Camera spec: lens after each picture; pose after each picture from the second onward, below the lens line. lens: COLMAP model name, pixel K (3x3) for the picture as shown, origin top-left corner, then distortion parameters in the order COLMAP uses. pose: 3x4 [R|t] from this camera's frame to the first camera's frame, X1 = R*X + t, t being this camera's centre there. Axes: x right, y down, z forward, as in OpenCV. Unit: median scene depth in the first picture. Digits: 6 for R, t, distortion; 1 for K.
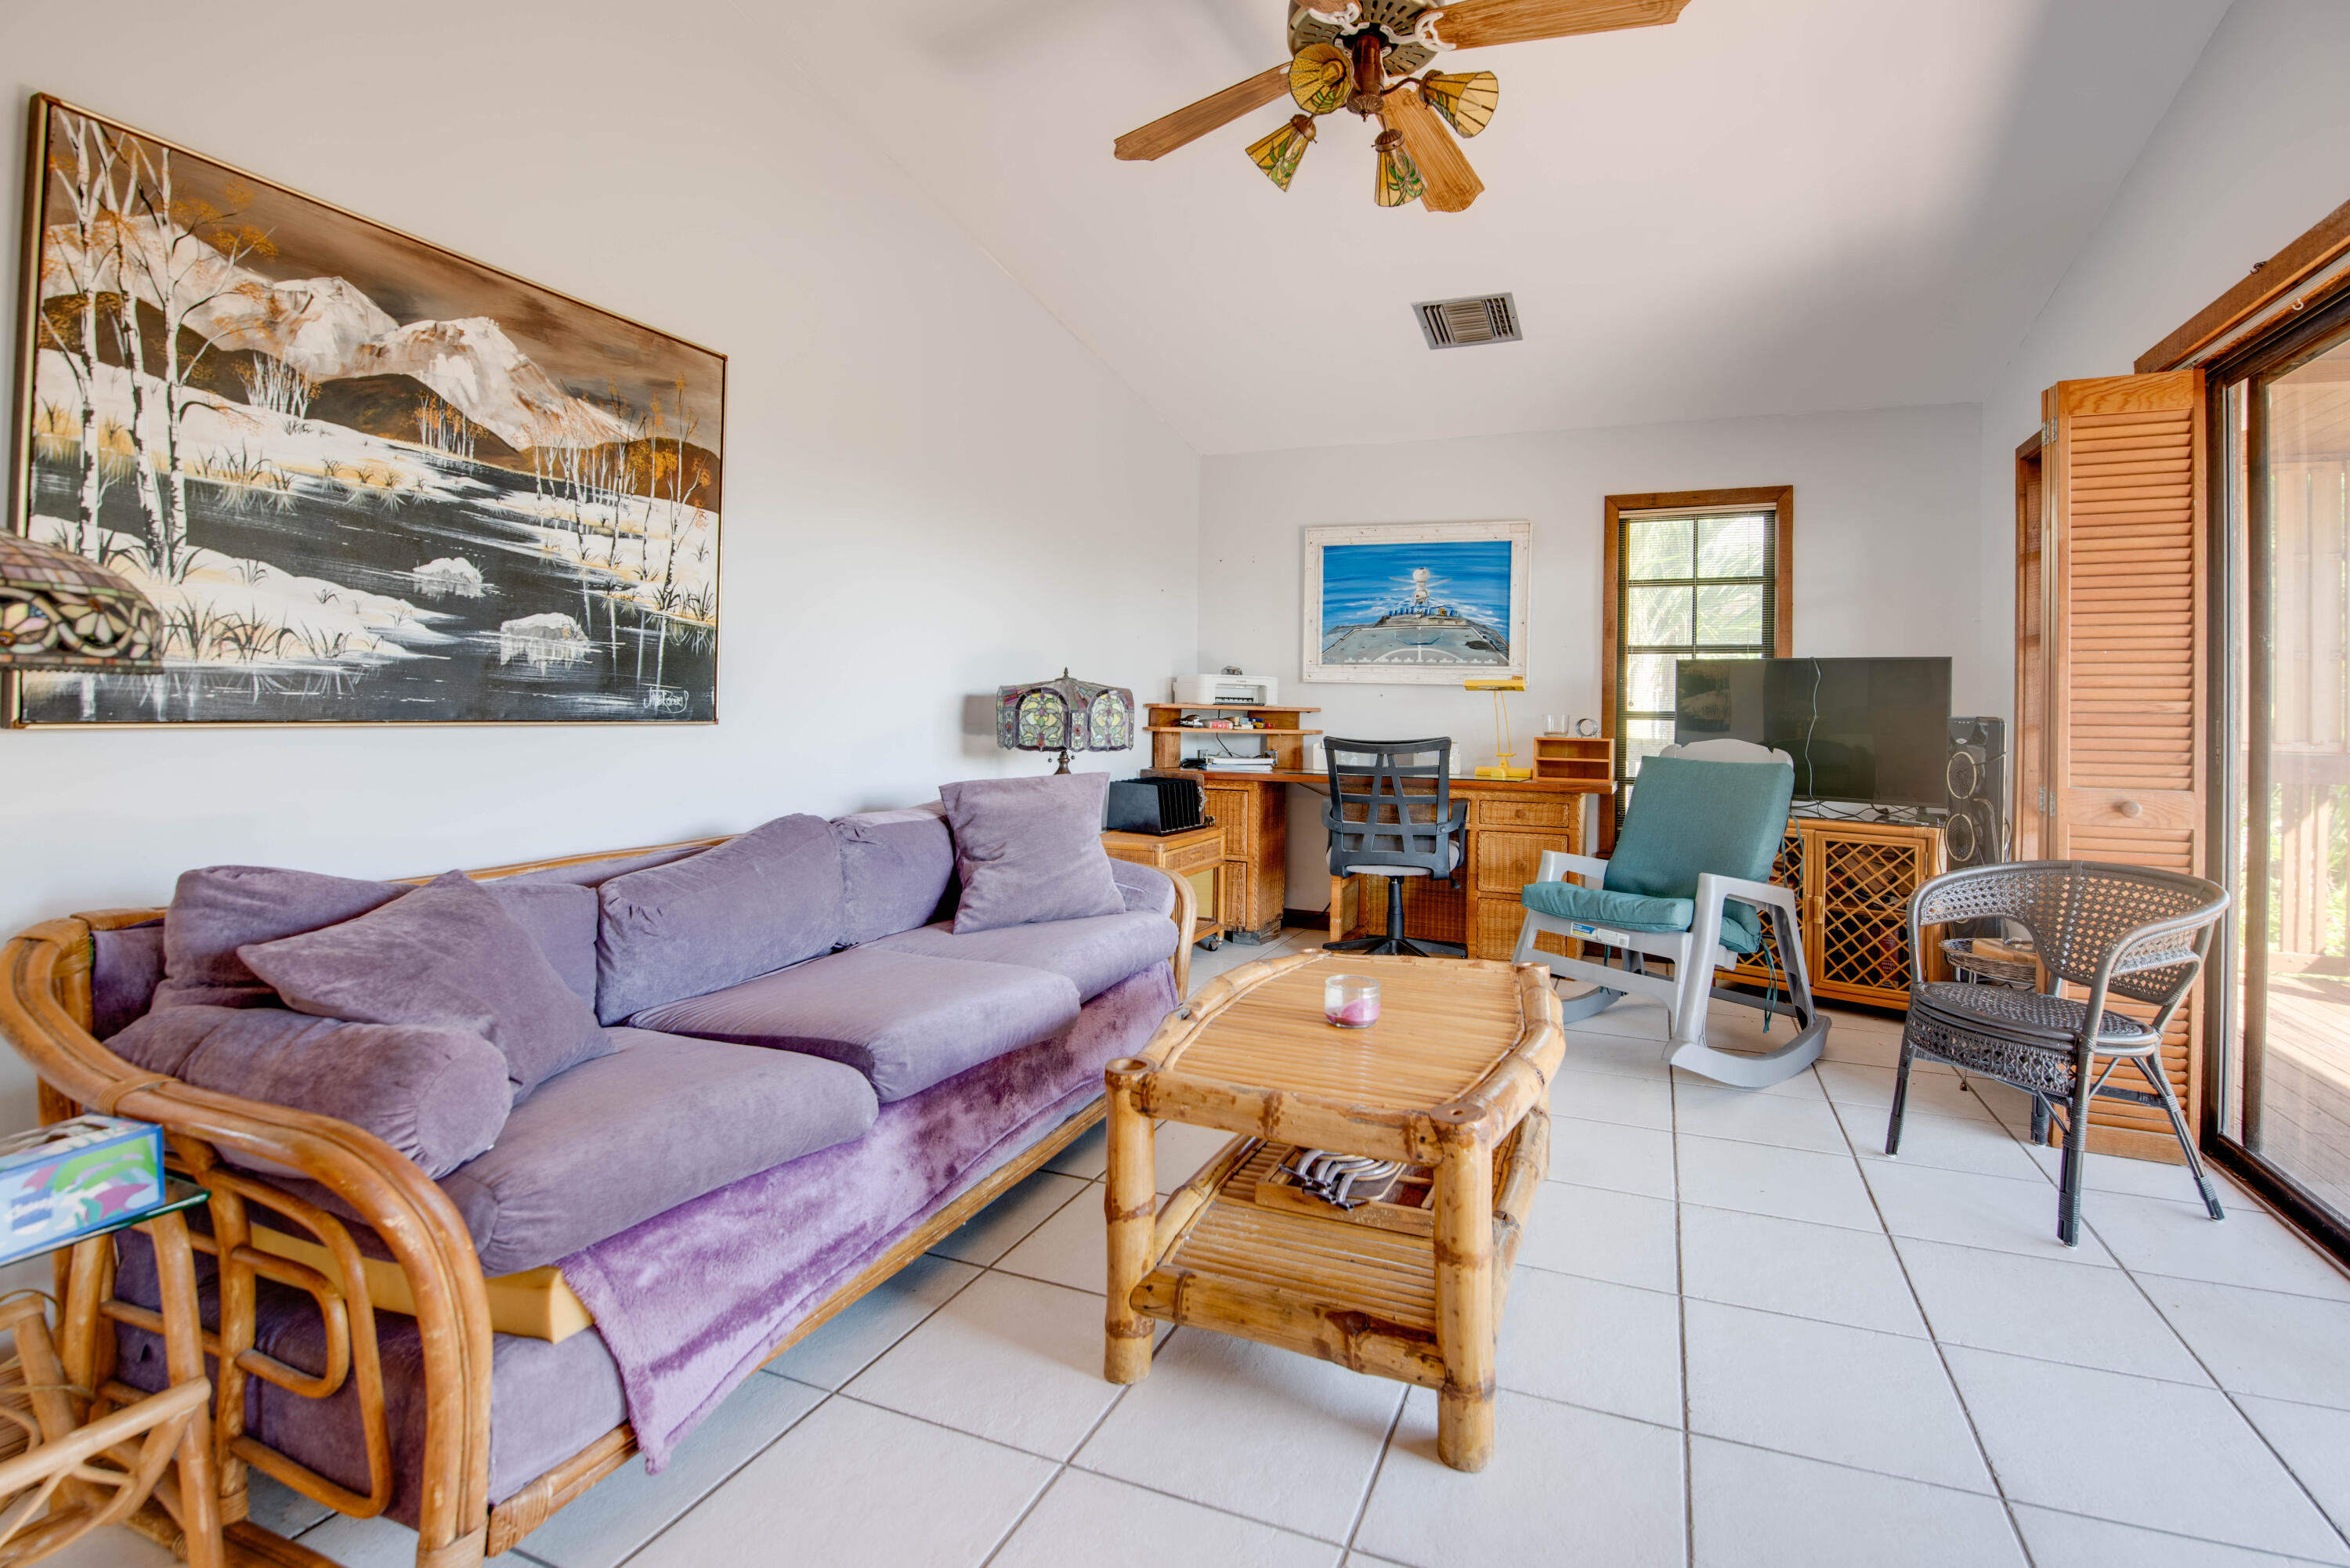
lens RADIAL K [[982.7, 0, 1170.3], [0, 982.7, 726.9], [0, 0, 1]] dist [-0.002415, -0.000272]
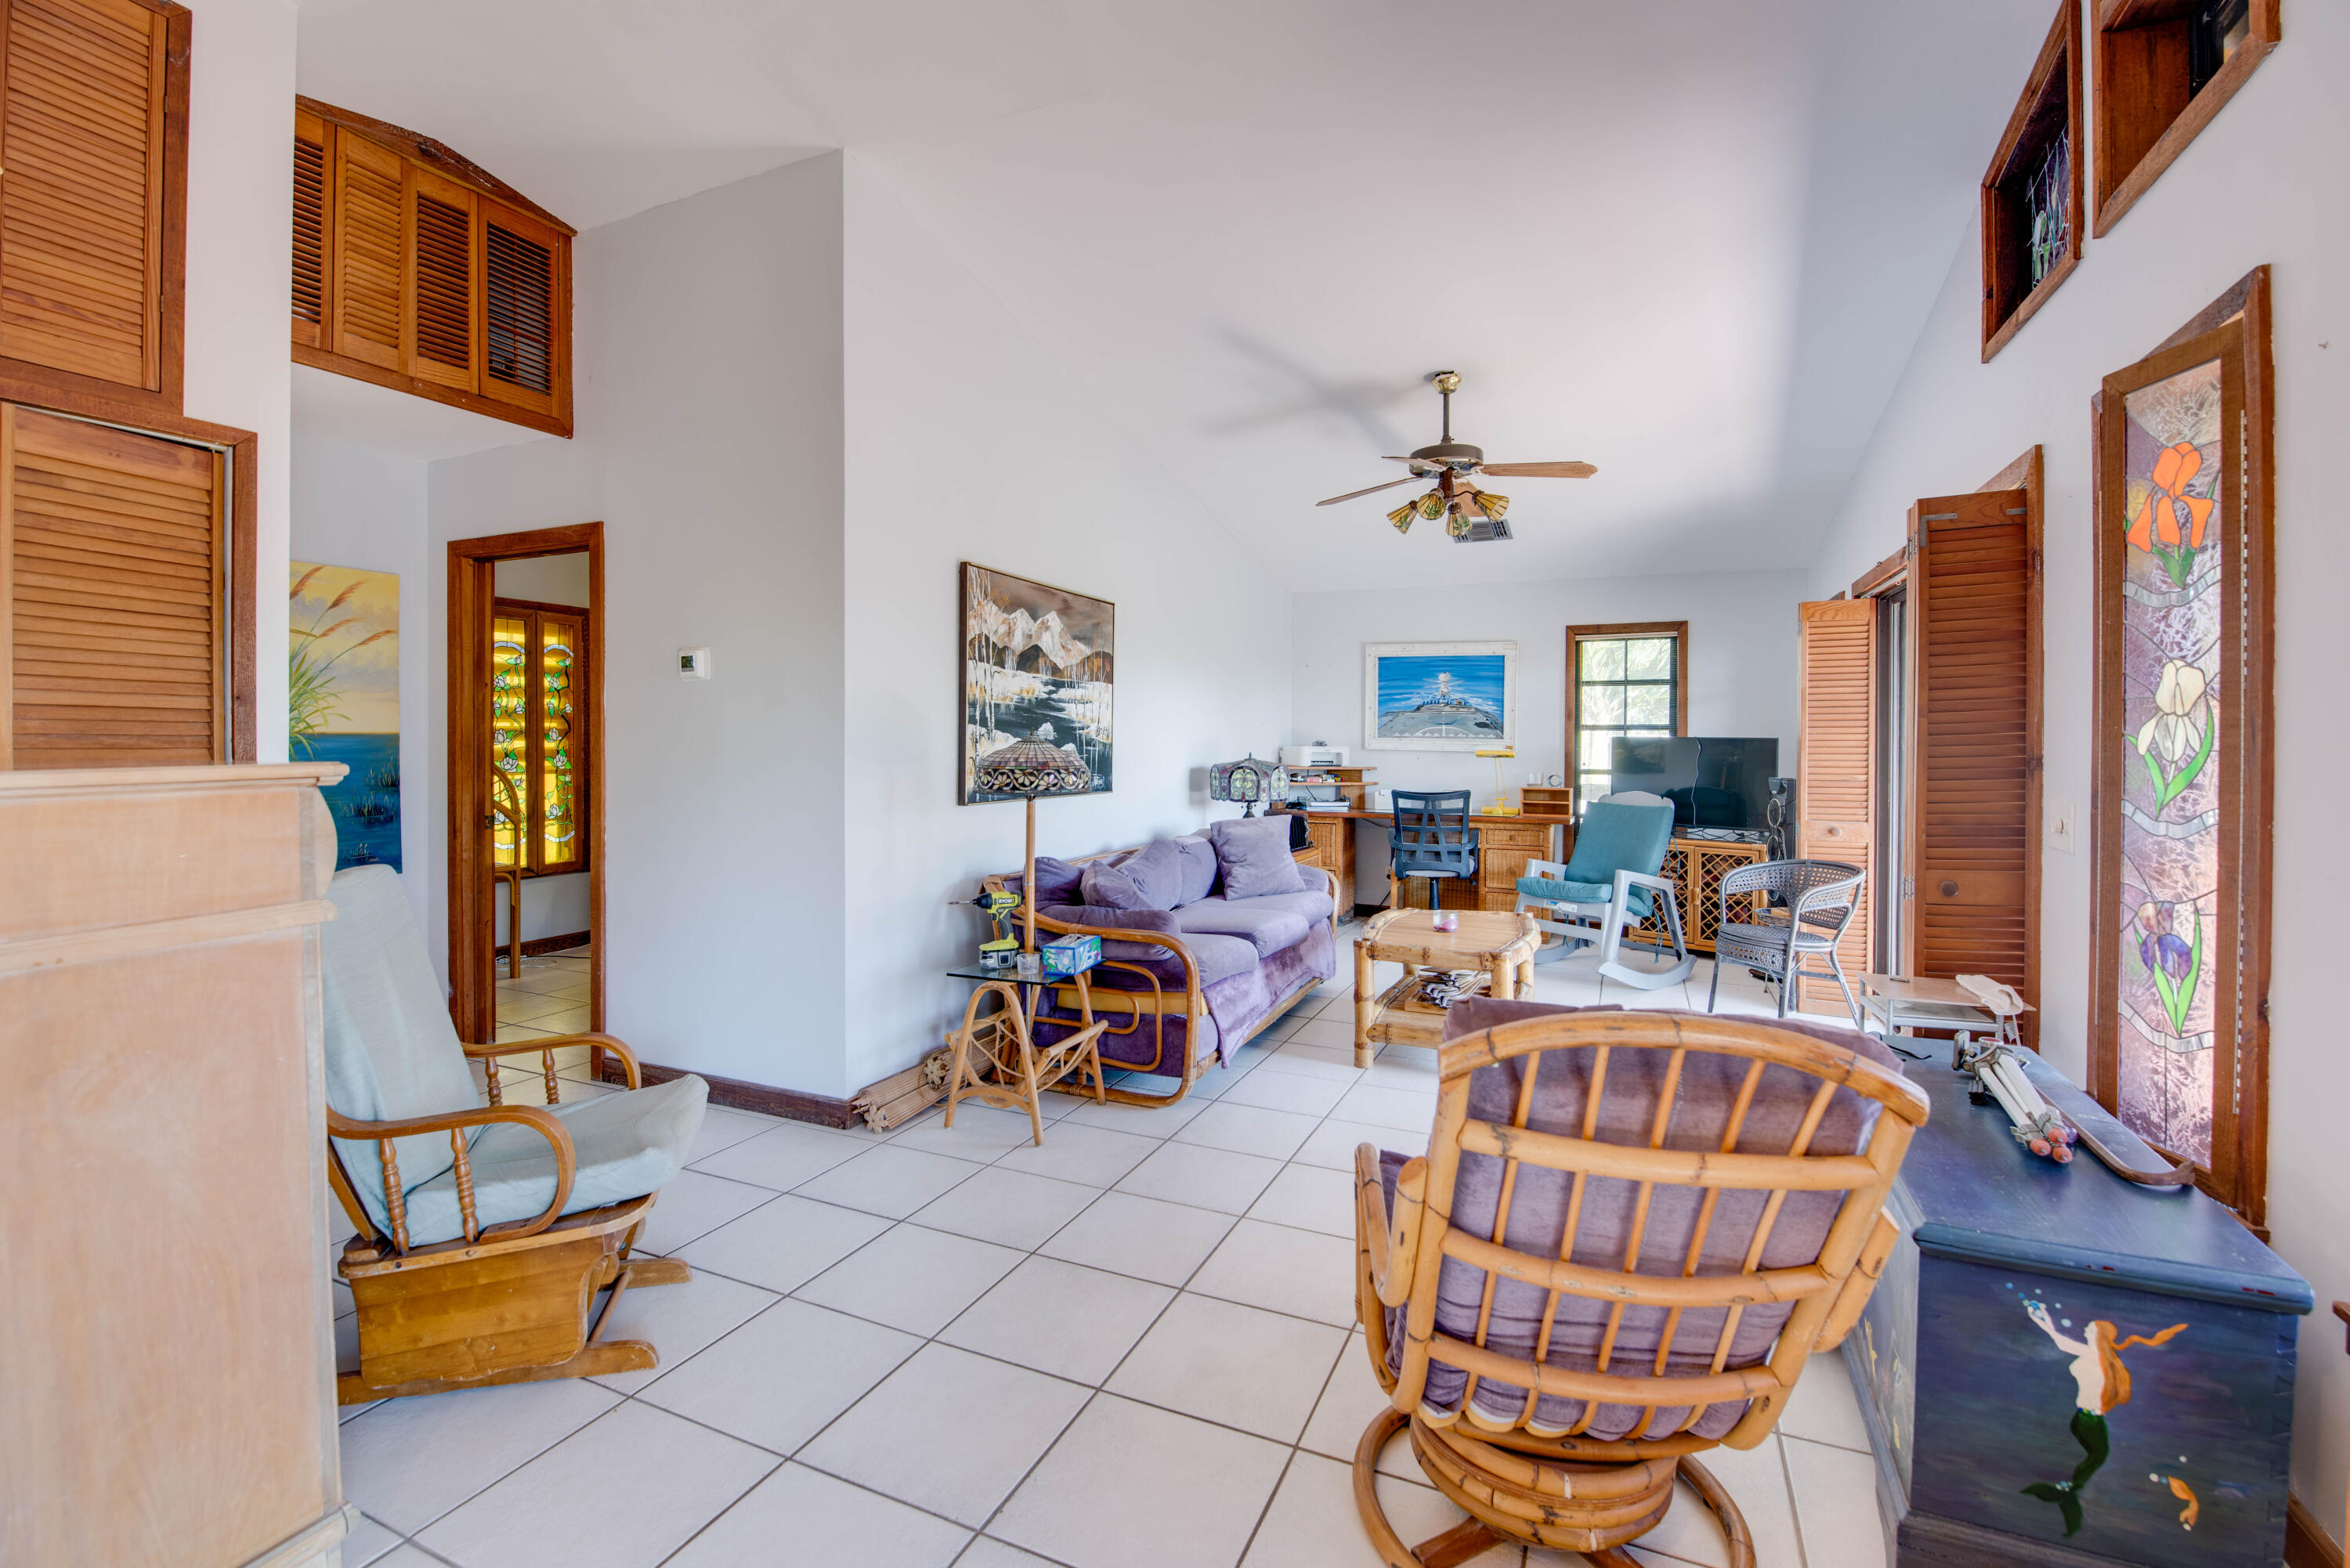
lens RADIAL K [[1024.6, 0, 1176.2], [0, 1024.6, 751.1], [0, 0, 1]] dist [0.000592, -0.000006]
pose [[0.999185, -0.002924, 0.040251, -0.299426], [0.003063, 0.999990, -0.003390, -0.055886], [-0.040241, 0.003511, 0.999184, -0.746634]]
